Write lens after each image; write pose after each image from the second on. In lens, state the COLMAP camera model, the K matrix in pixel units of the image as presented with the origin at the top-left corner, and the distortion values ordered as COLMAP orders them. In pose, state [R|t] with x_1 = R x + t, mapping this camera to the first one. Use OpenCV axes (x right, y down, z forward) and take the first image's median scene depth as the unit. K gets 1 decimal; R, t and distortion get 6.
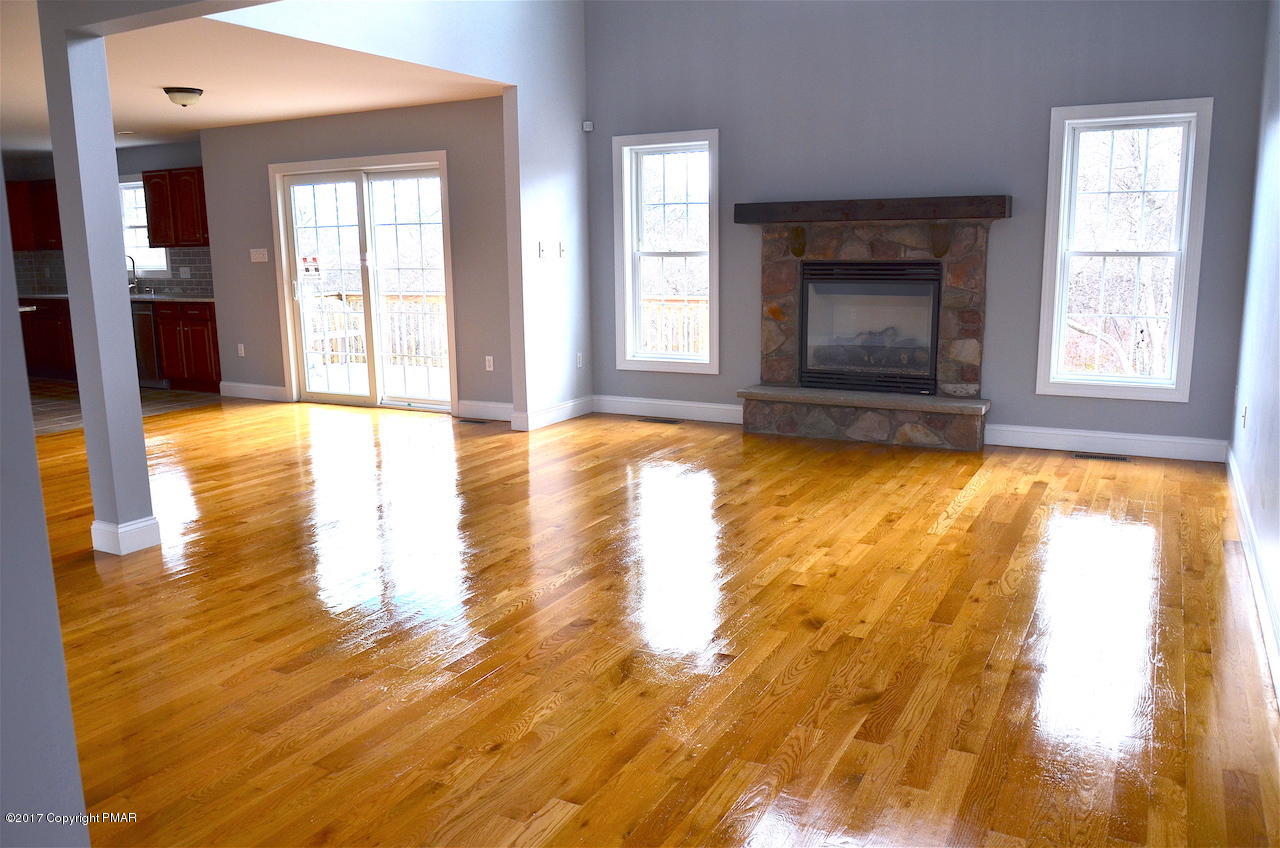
lens RADIAL K [[982.0, 0, 649.5], [0, 982.0, 421.3], [0, 0, 1]] dist [-0.042282, 0.009710]
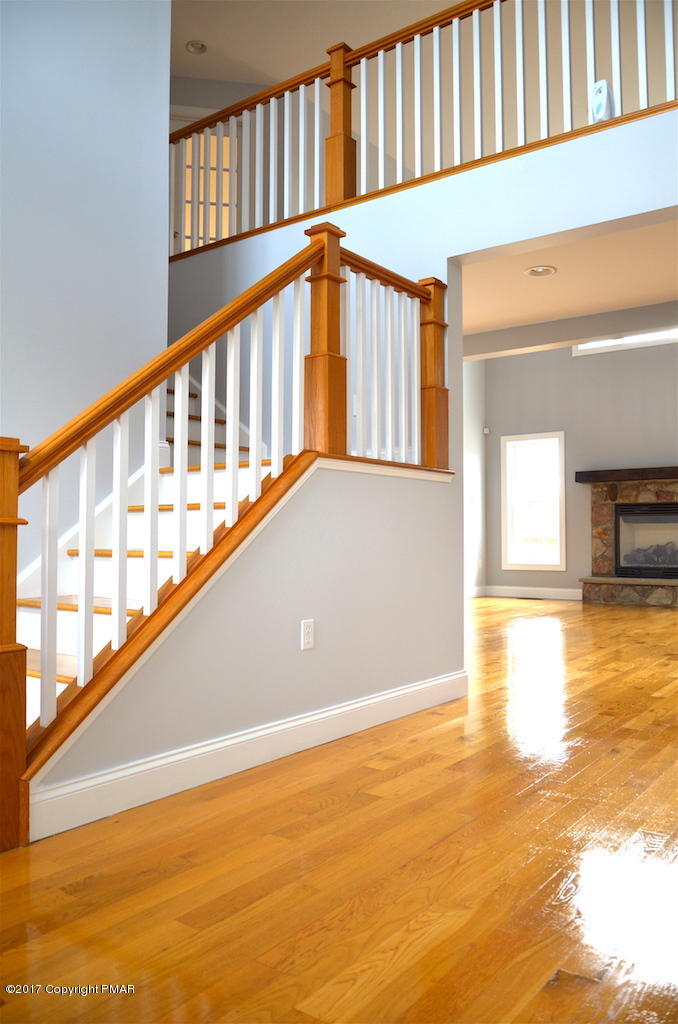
lens RADIAL K [[786.6, 0, 339.0], [0, 786.6, 512.0], [0, 0, 1]] dist [-0.043208, 0.004515]
pose [[0.987692, 0.006245, -0.156285, -0.117859], [-0.038456, 0.978226, -0.203948, 0.161094], [0.151609, 0.207448, 0.966426, -0.436032]]
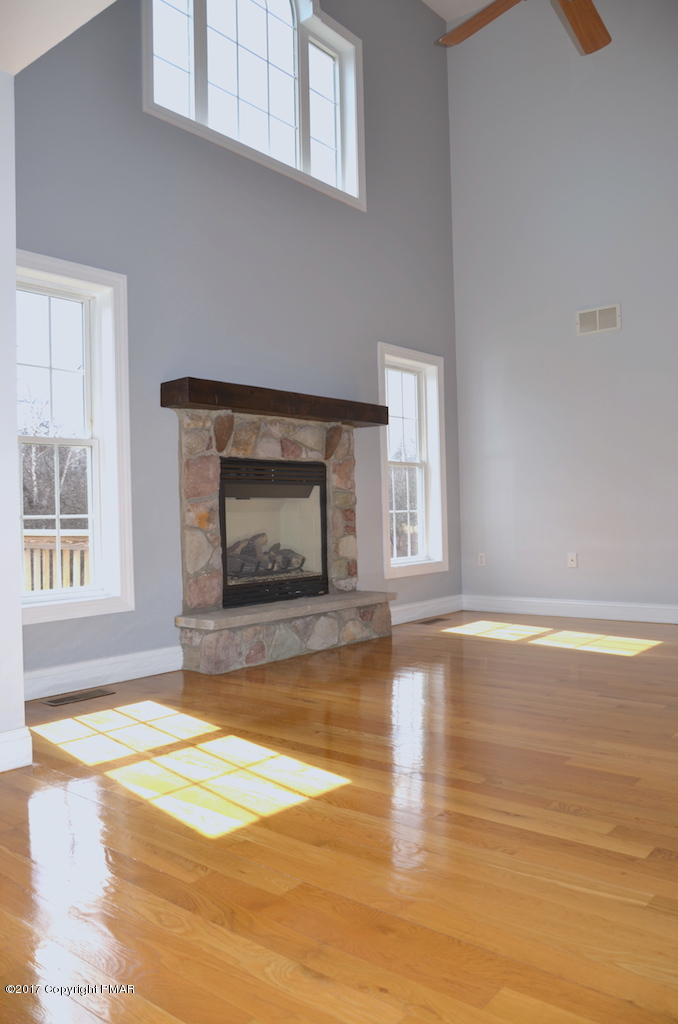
lens RADIAL K [[786.6, 0, 339.0], [0, 786.6, 512.0], [0, 0, 1]] dist [-0.043208, 0.004515]
pose [[0.203422, 0.010751, 0.979032, -0.507719], [0.195443, 0.979369, -0.051363, -0.066204], [-0.959386, 0.201793, 0.197124, 0.818303]]
